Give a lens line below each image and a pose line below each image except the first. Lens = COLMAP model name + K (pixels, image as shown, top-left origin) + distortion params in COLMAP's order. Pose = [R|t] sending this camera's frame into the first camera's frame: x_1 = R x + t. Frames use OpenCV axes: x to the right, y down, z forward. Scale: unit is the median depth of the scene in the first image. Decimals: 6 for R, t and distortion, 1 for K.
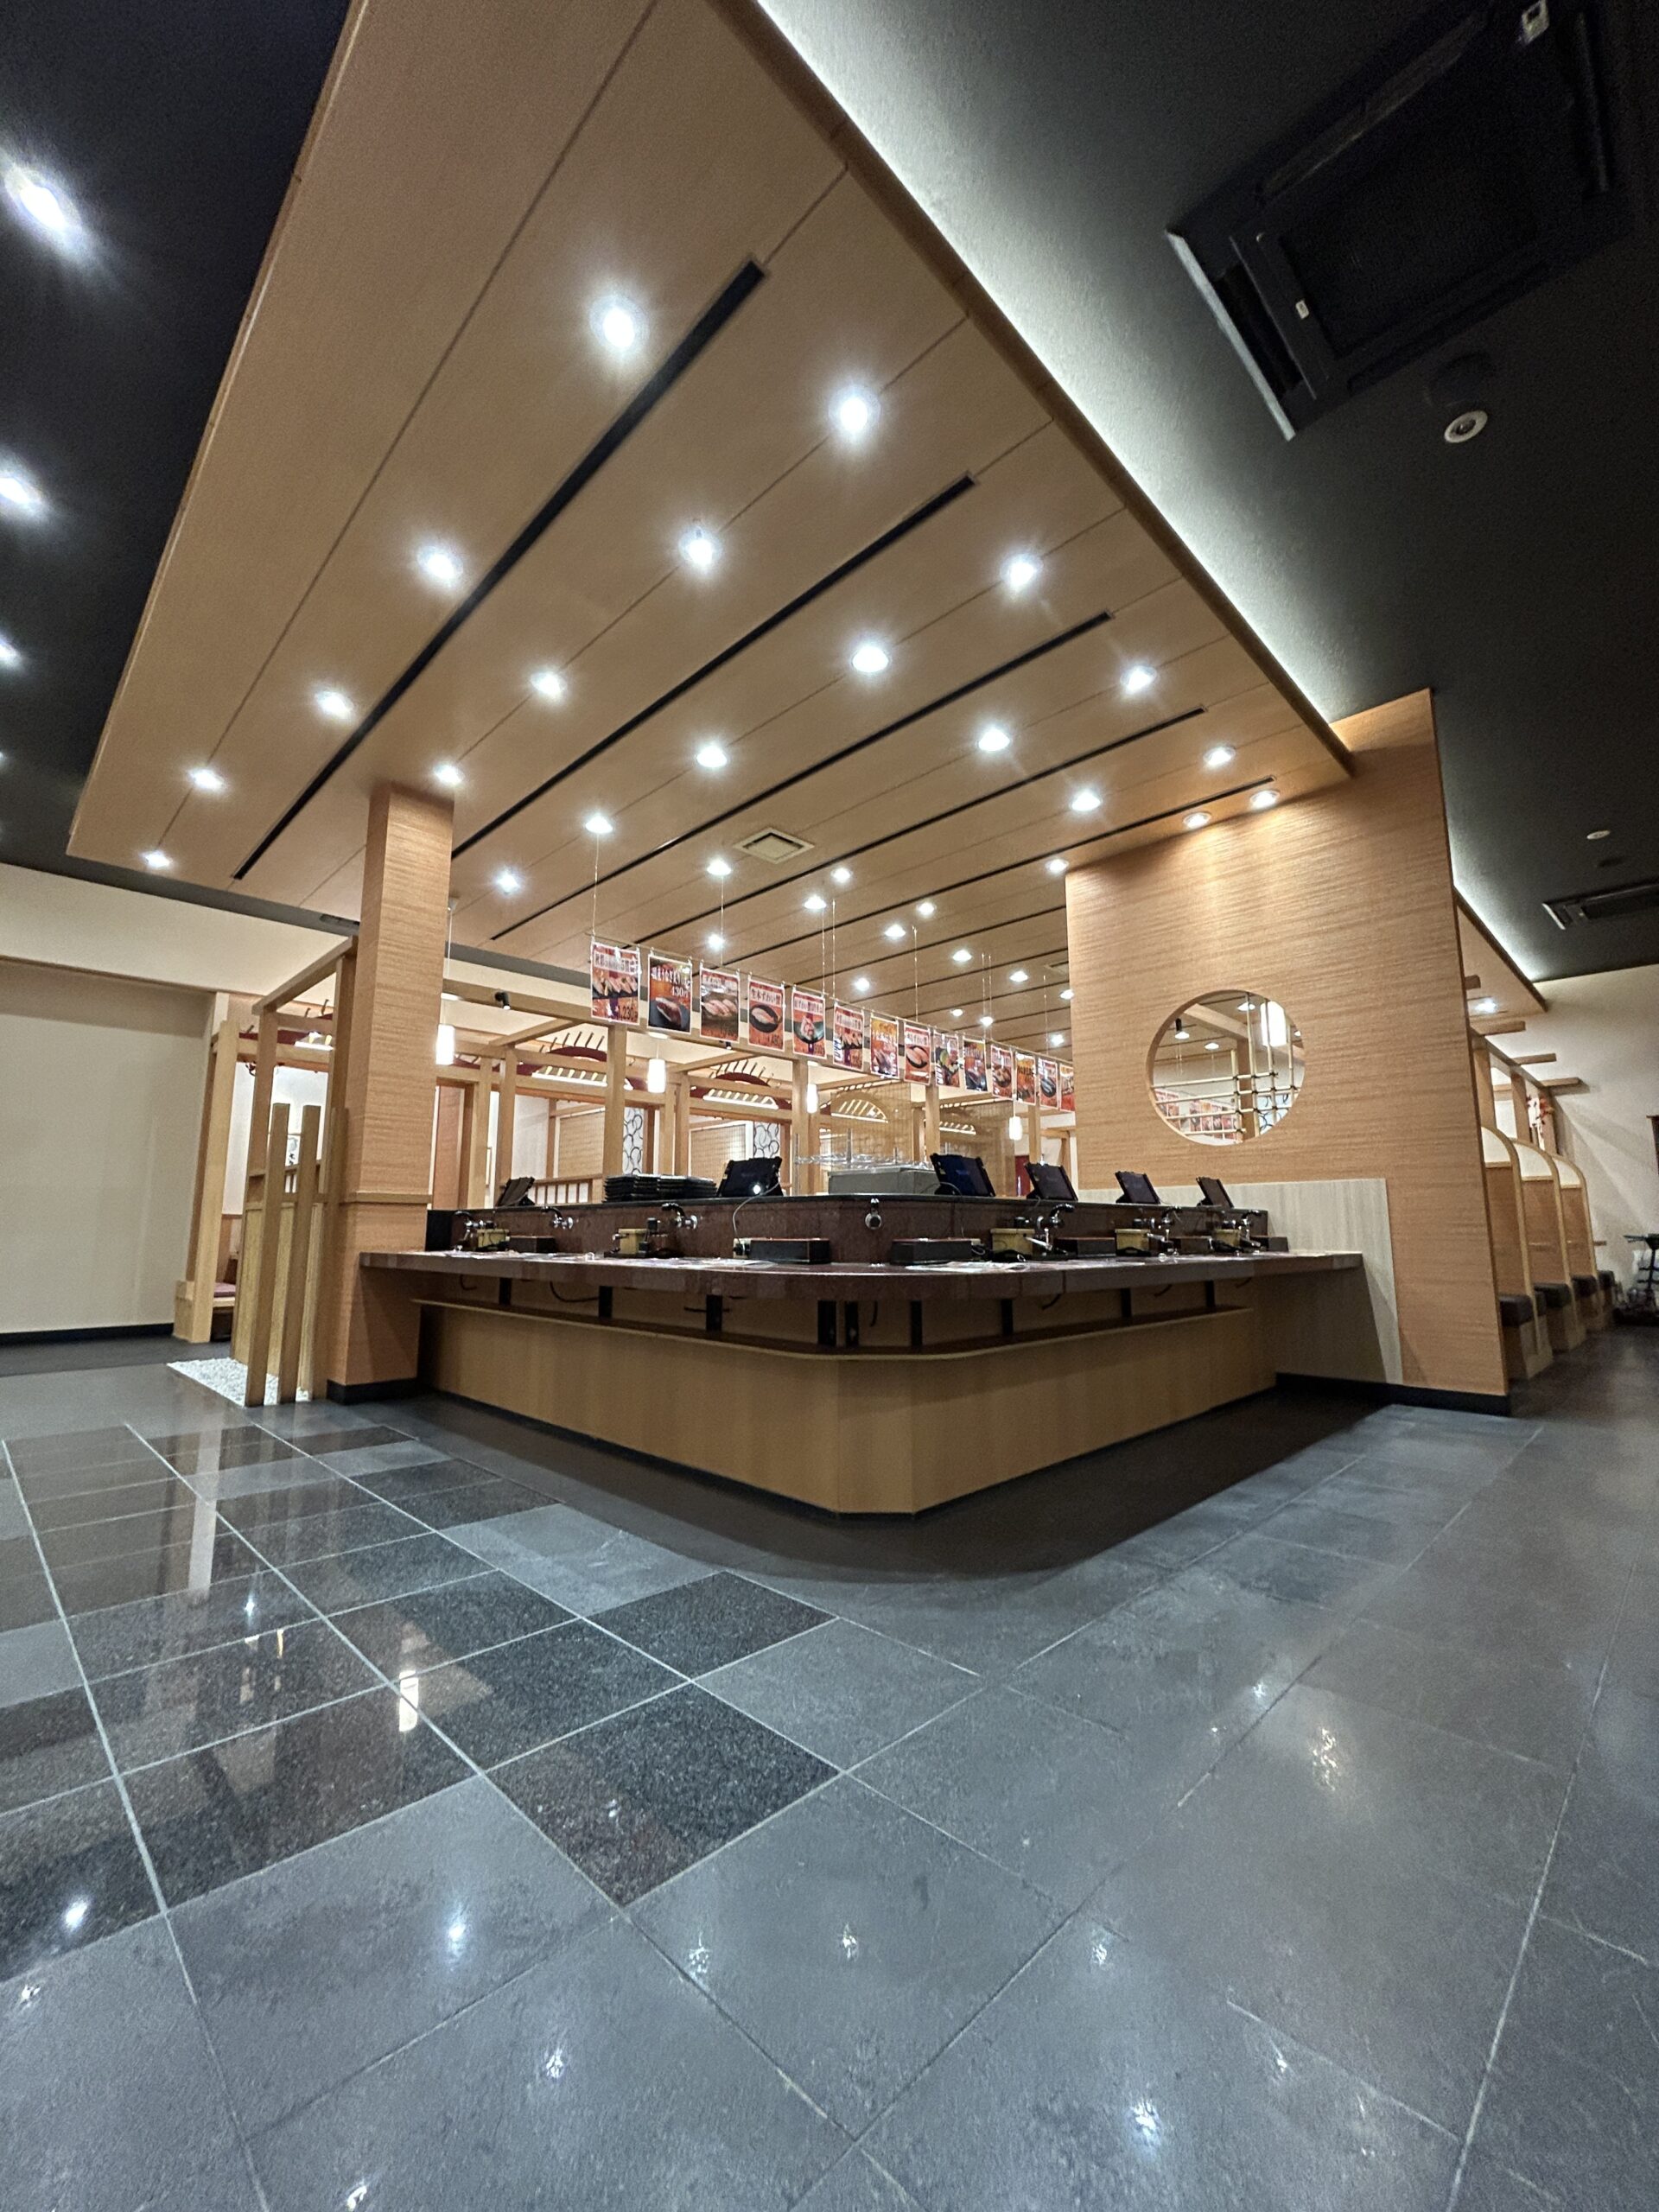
lens RADIAL K [[891.9, 0, 833.9], [0, 891.9, 1110.1], [0, 0, 1]] dist [0.001071, -0.000088]
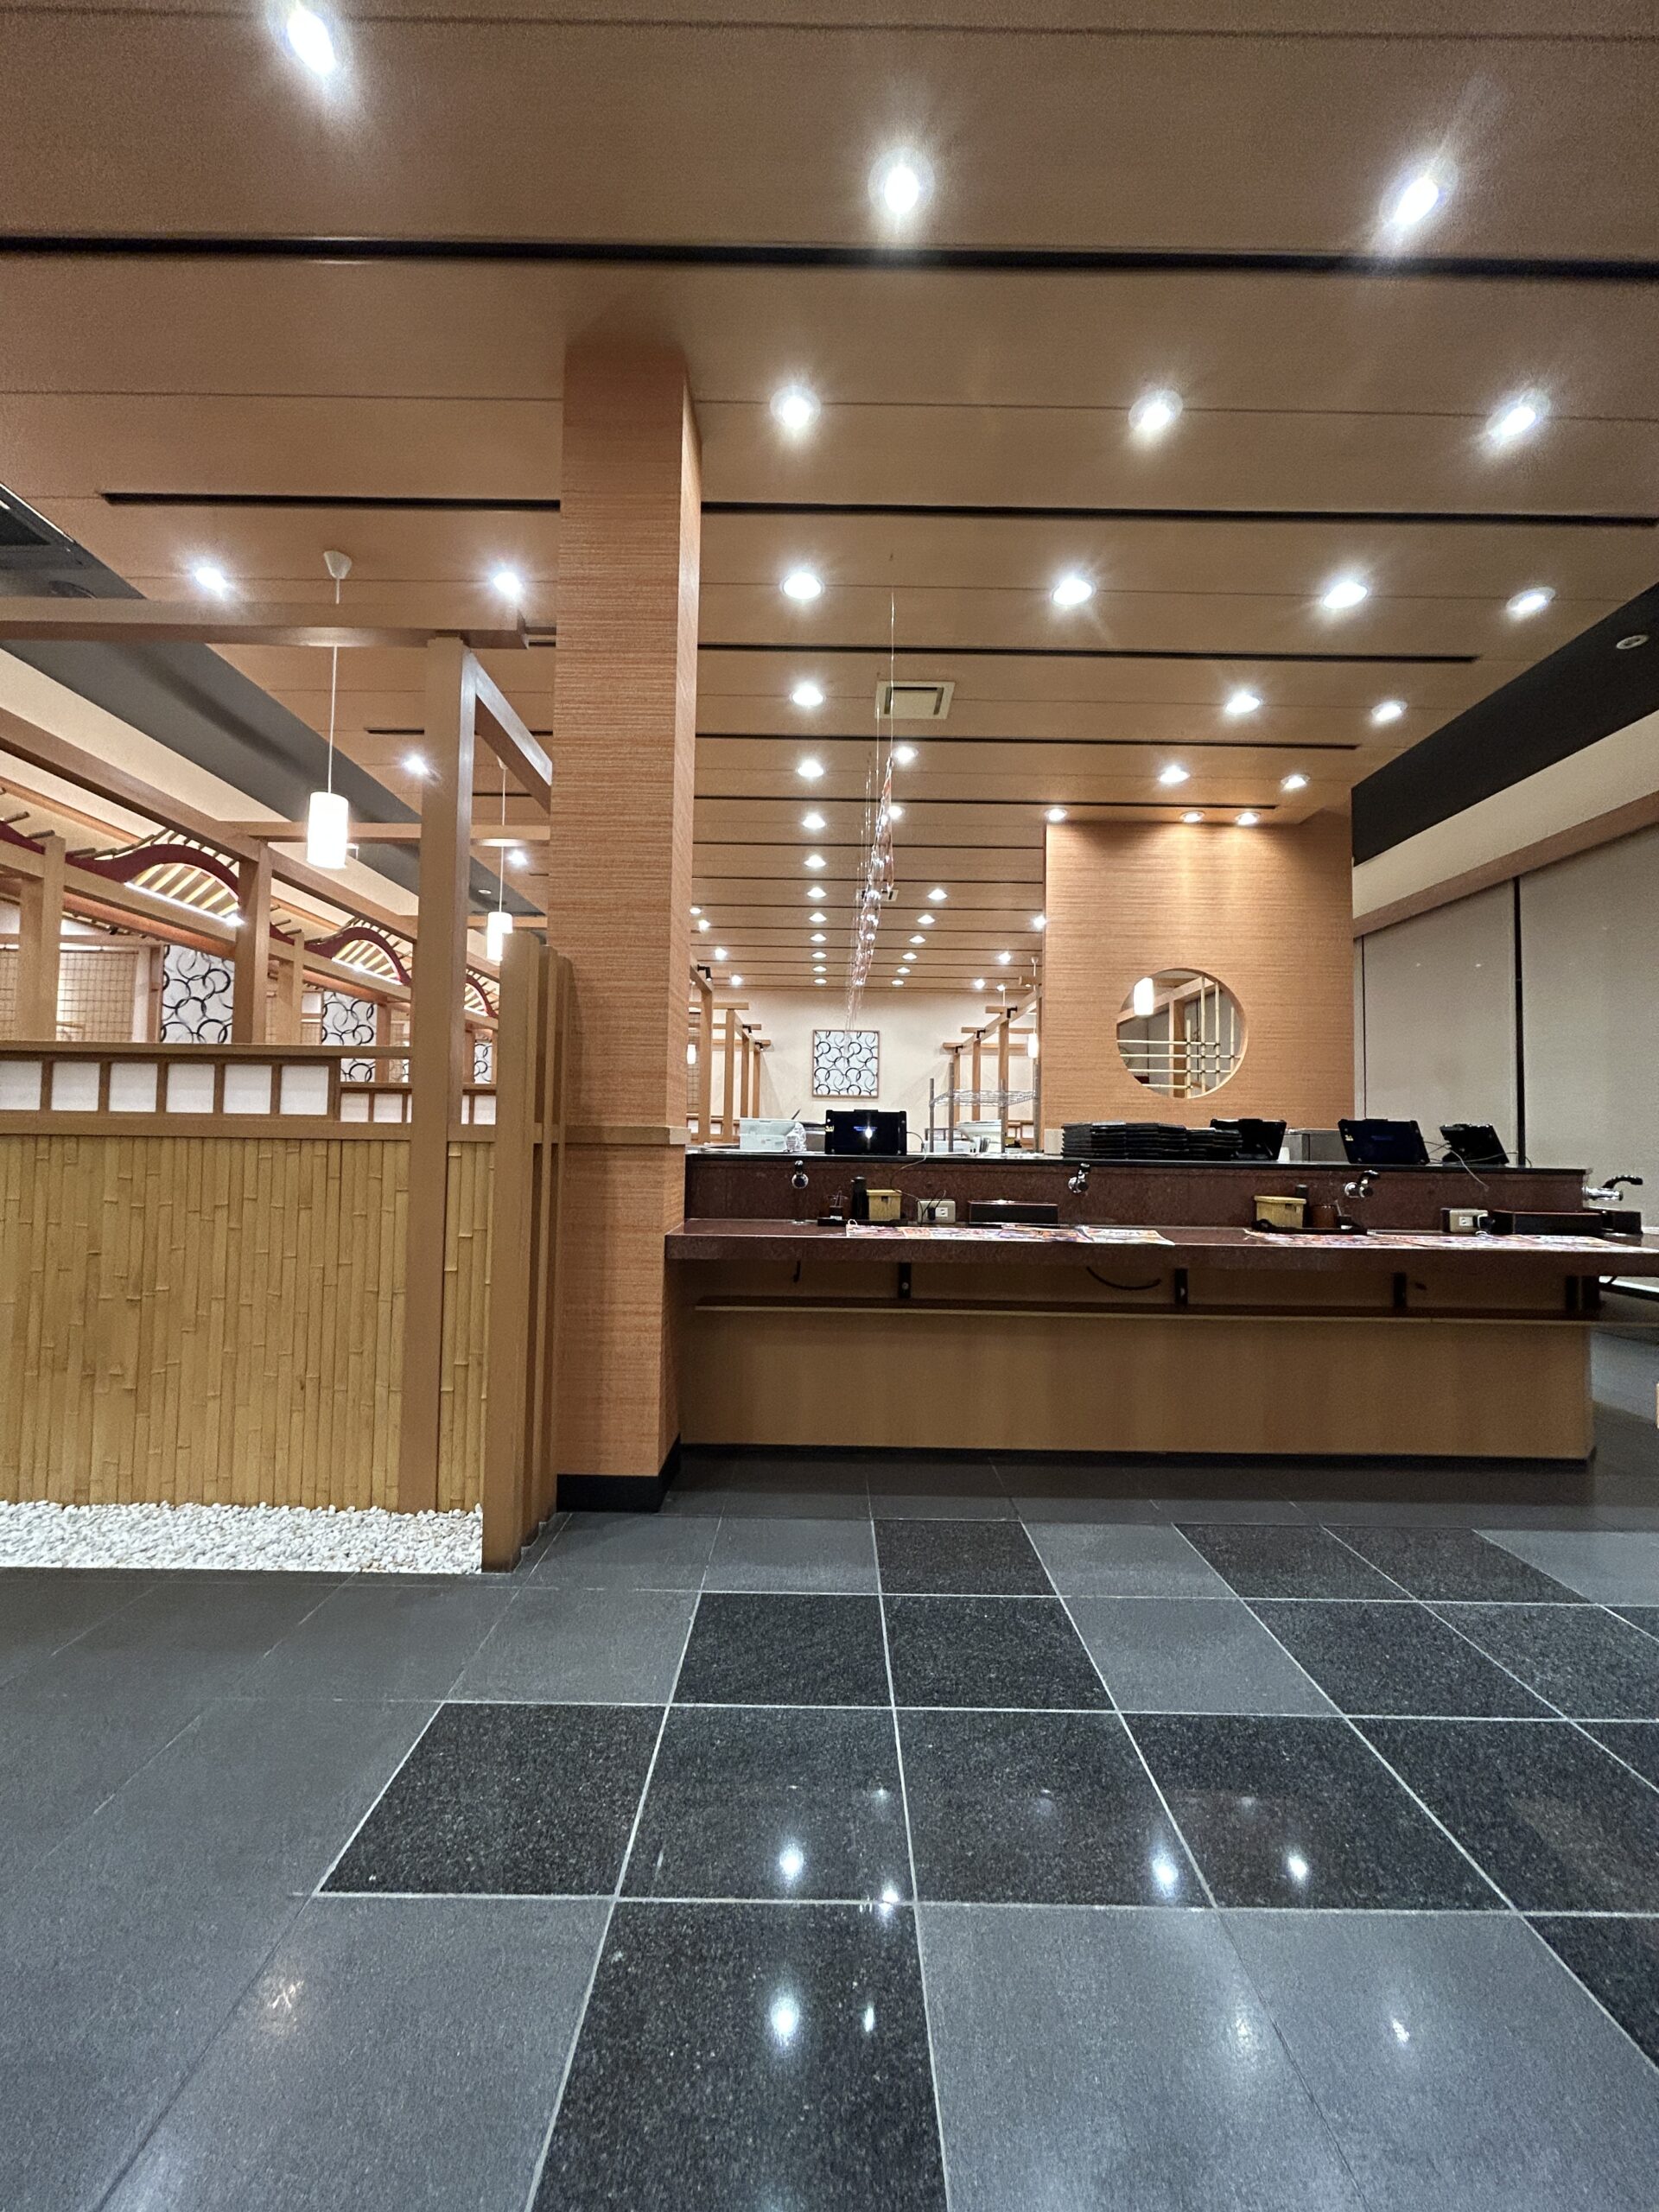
lens RADIAL K [[891.9, 0, 834.3], [0, 891.9, 1109.2], [0, 0, 1]] dist [0.001071, -0.000088]
pose [[0.700878, 0.034521, 0.712445, -0.766326], [-0.112495, 0.991677, 0.062618, 0.031766], [-0.704354, -0.124034, 0.698929, 0.497387]]
